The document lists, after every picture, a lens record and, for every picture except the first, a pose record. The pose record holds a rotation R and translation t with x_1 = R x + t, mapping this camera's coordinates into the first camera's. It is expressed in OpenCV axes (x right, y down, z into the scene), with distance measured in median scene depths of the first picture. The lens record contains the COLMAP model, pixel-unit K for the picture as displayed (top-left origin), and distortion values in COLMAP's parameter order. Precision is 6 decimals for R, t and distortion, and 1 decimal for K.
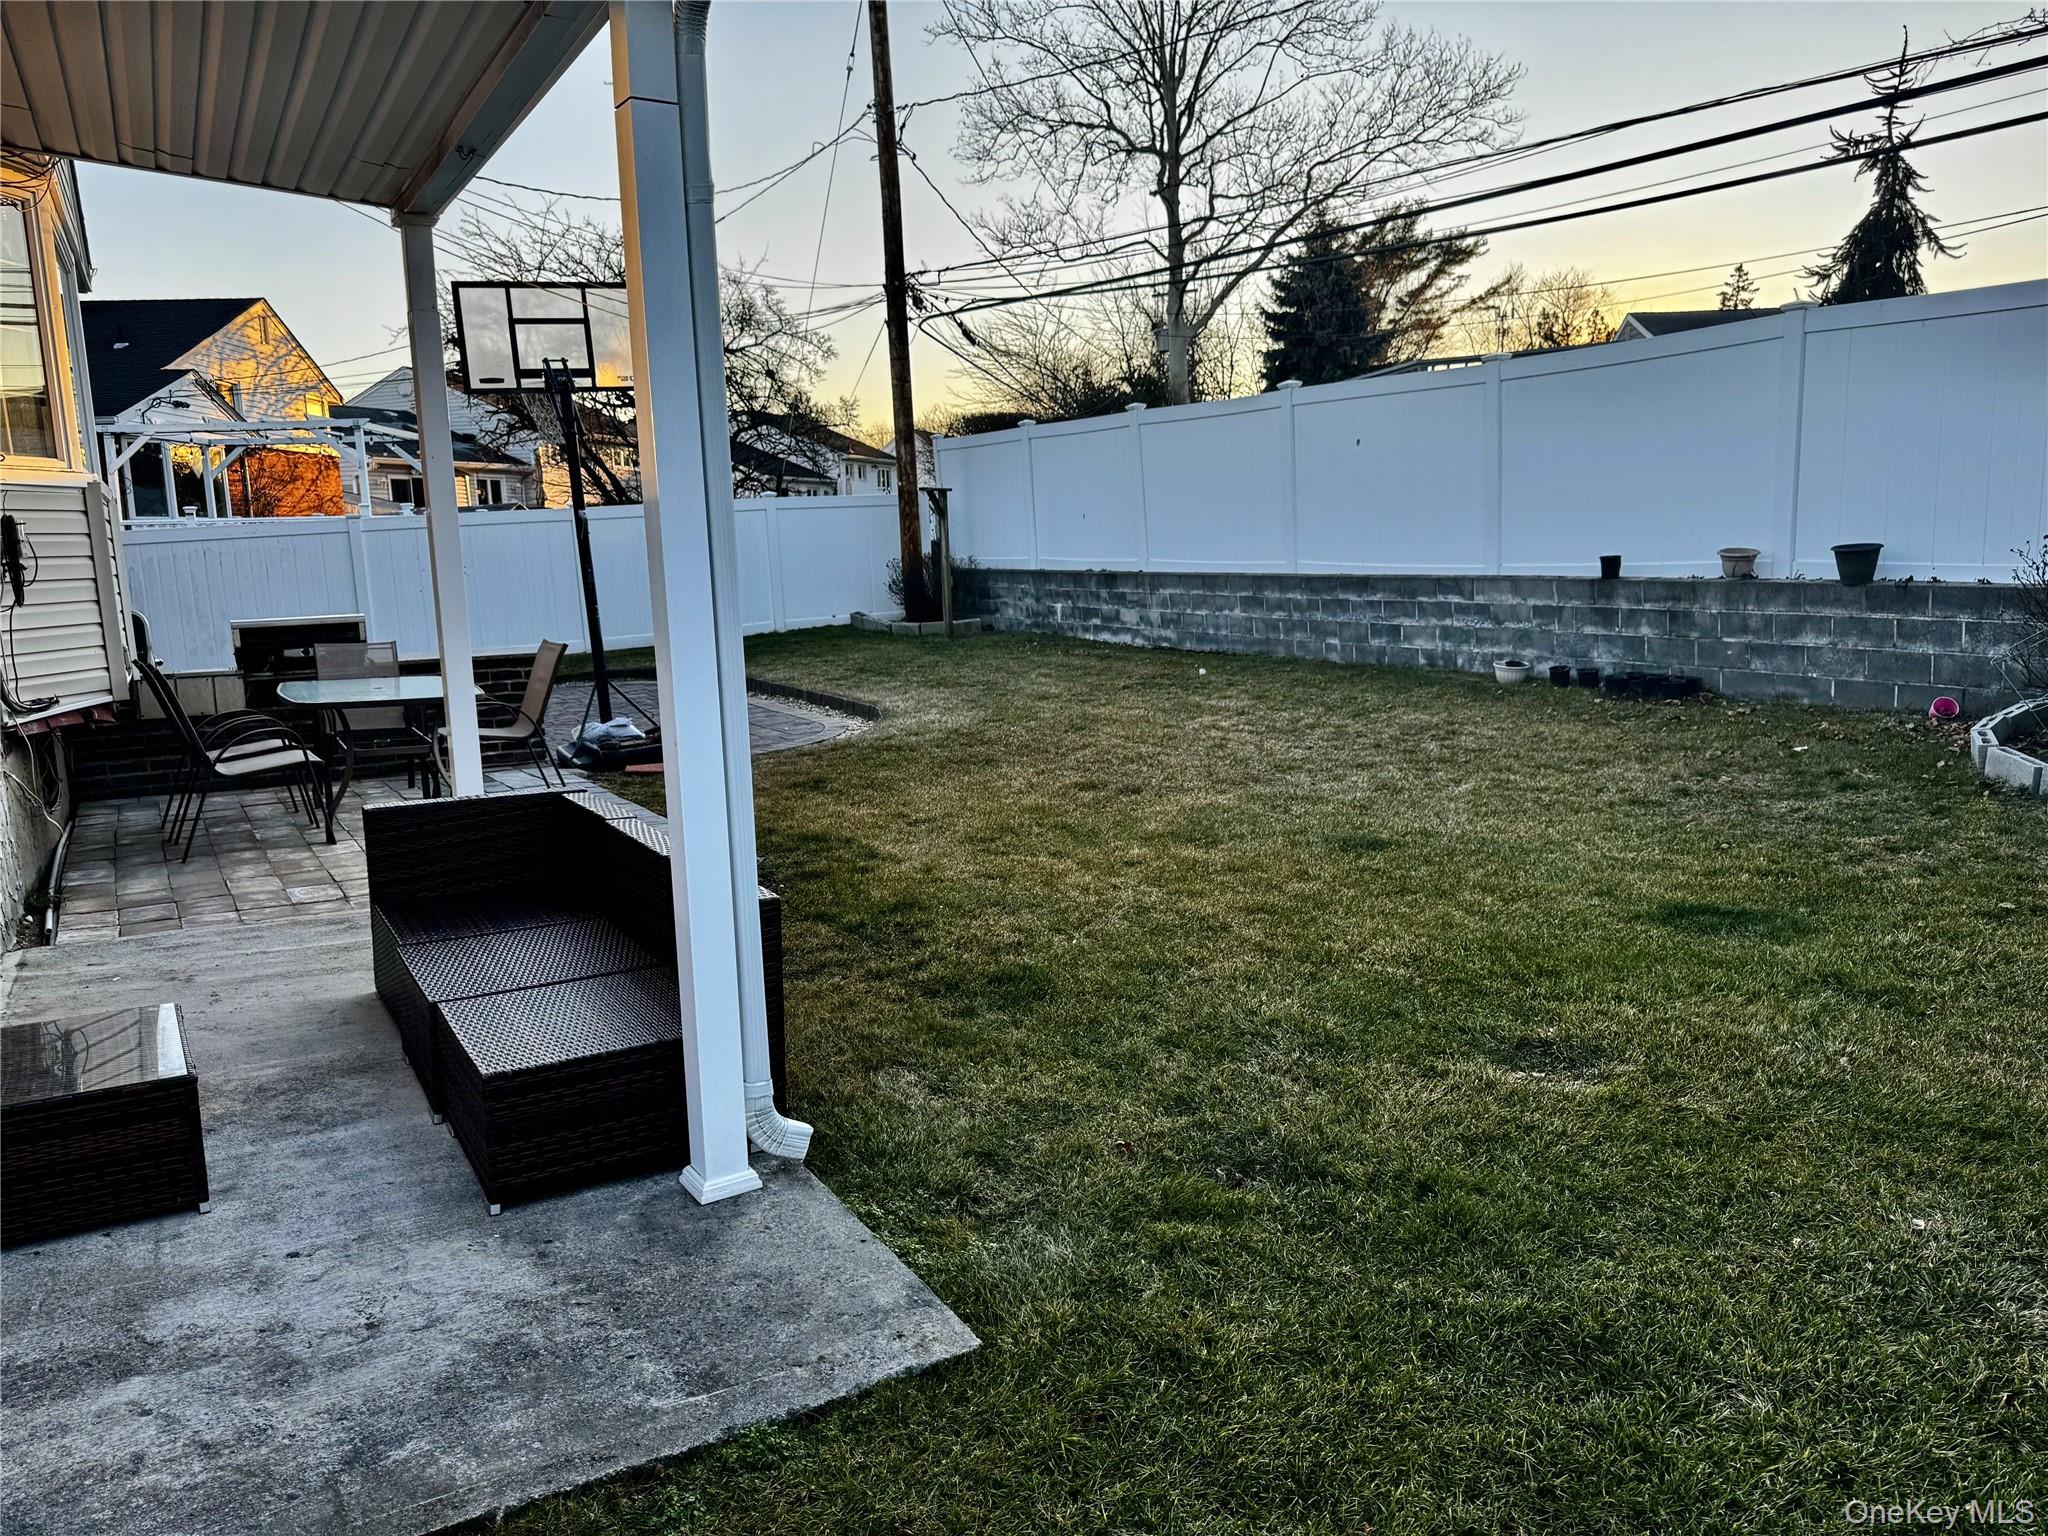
lens RADIAL K [[1439.2, 0, 1030.1], [0, 1439.2, 769.5], [0, 0, 1]] dist [0.022382, -0.032594]
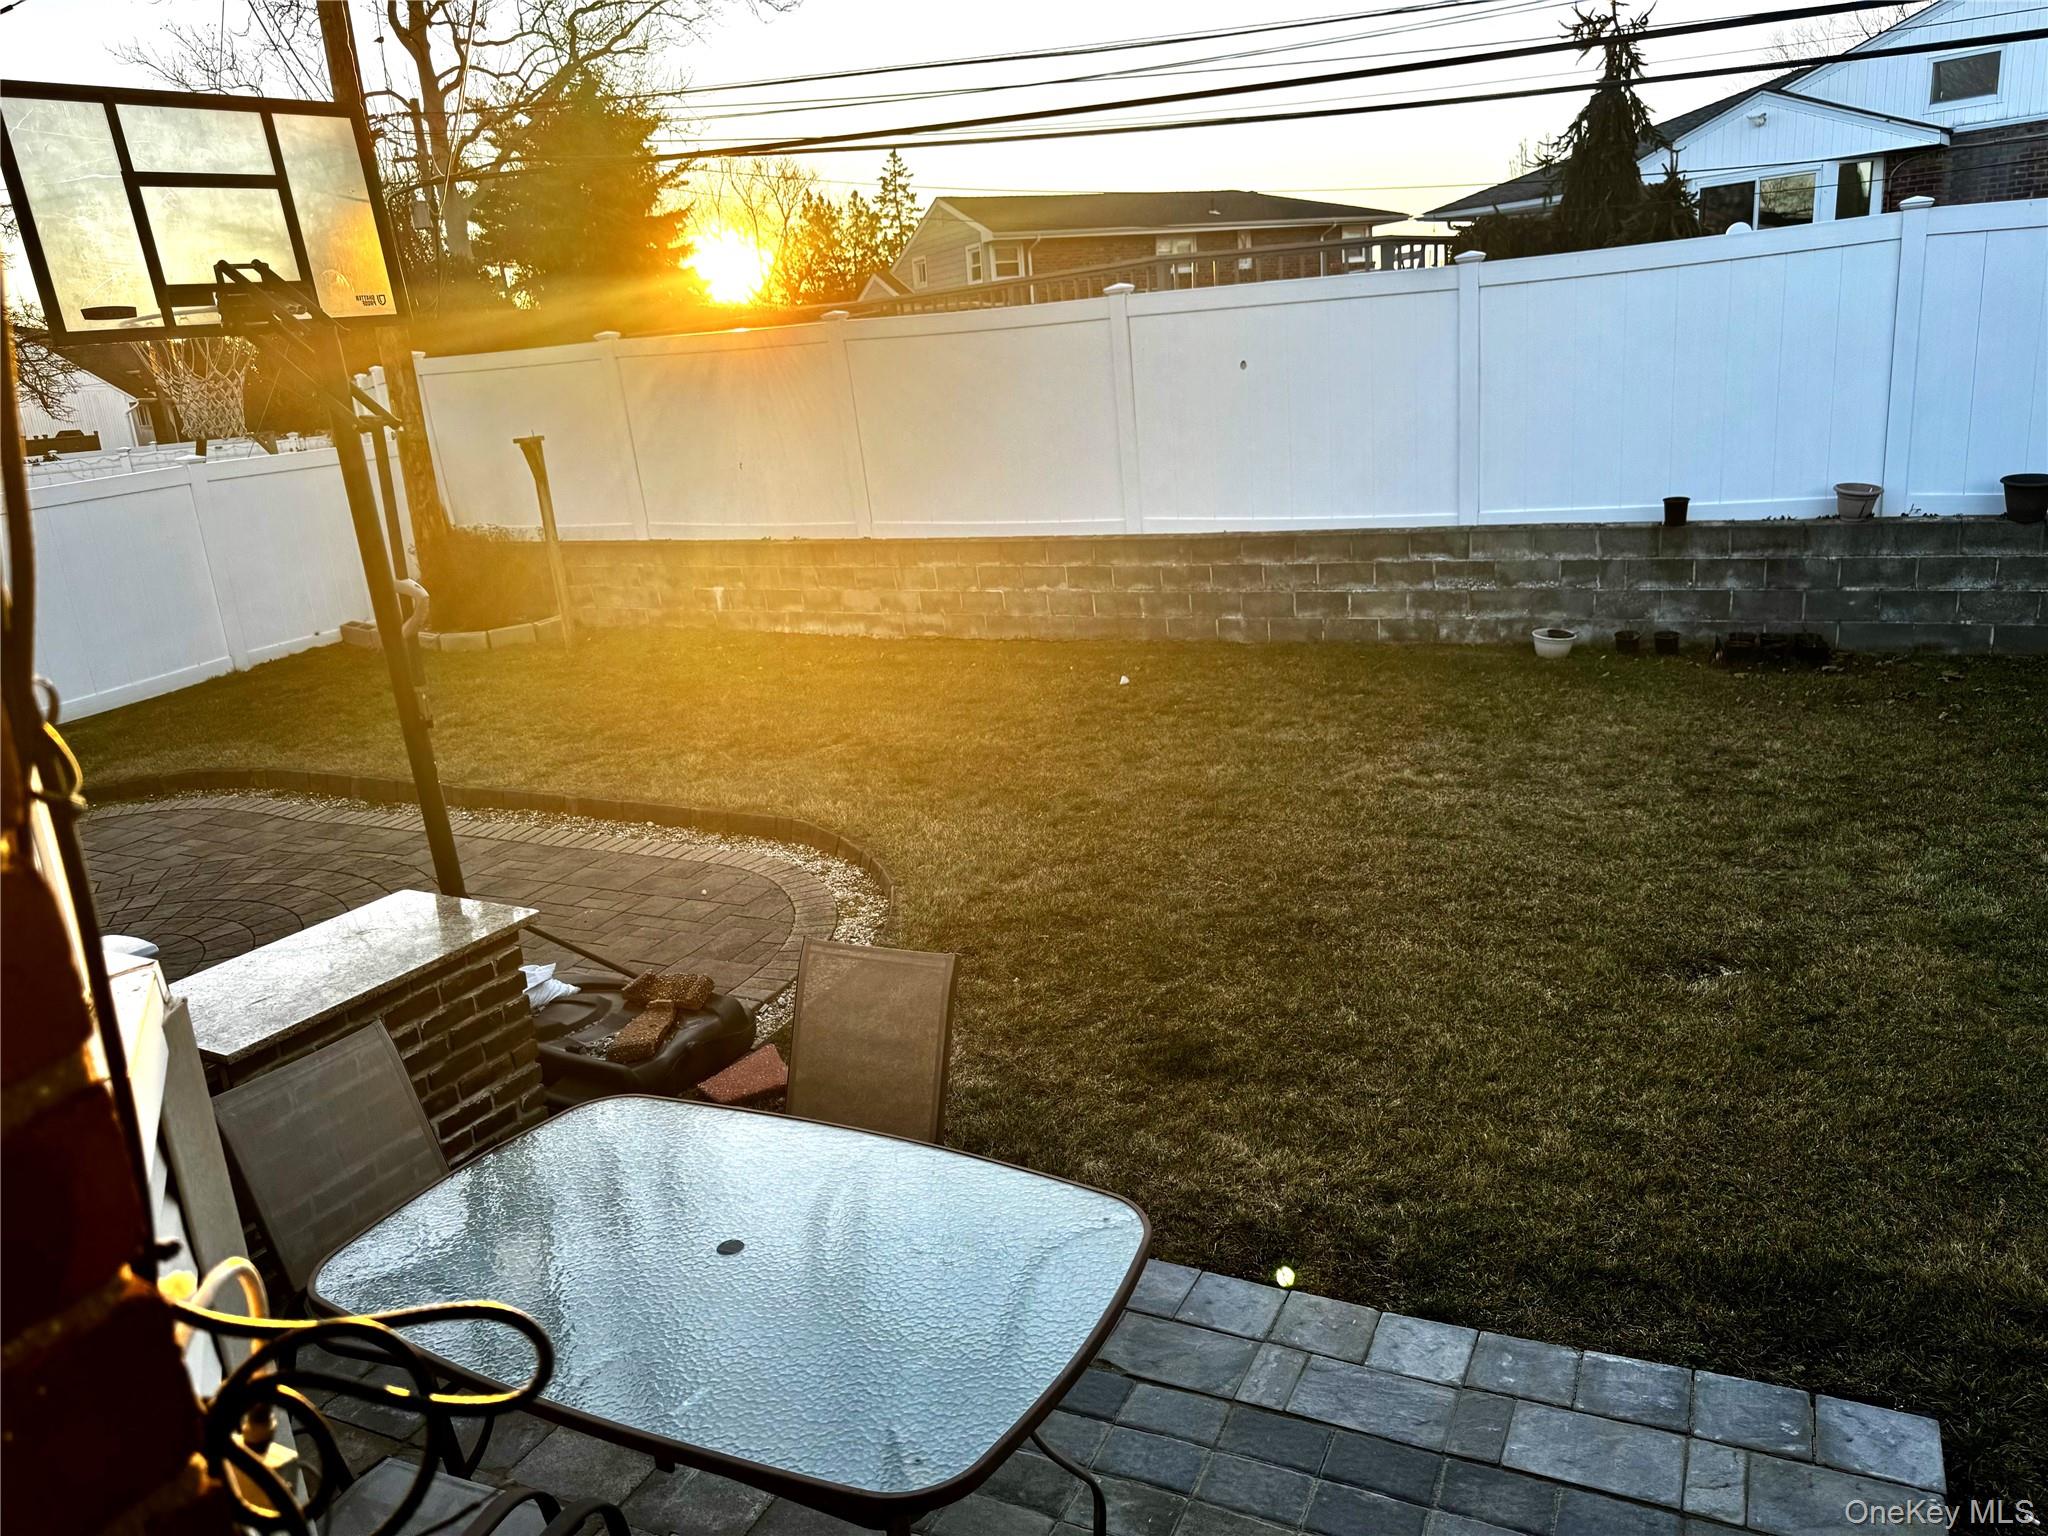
lens RADIAL K [[1439.2, 0, 1027.5], [0, 1439.2, 761.5], [0, 0, 1]] dist [0.022382, -0.032594]
pose [[0.851458, -0.172020, 0.495407, -0.337158], [0.136723, 0.984817, 0.106970, -0.125869], [-0.506286, -0.023347, 0.862049, 0.414776]]
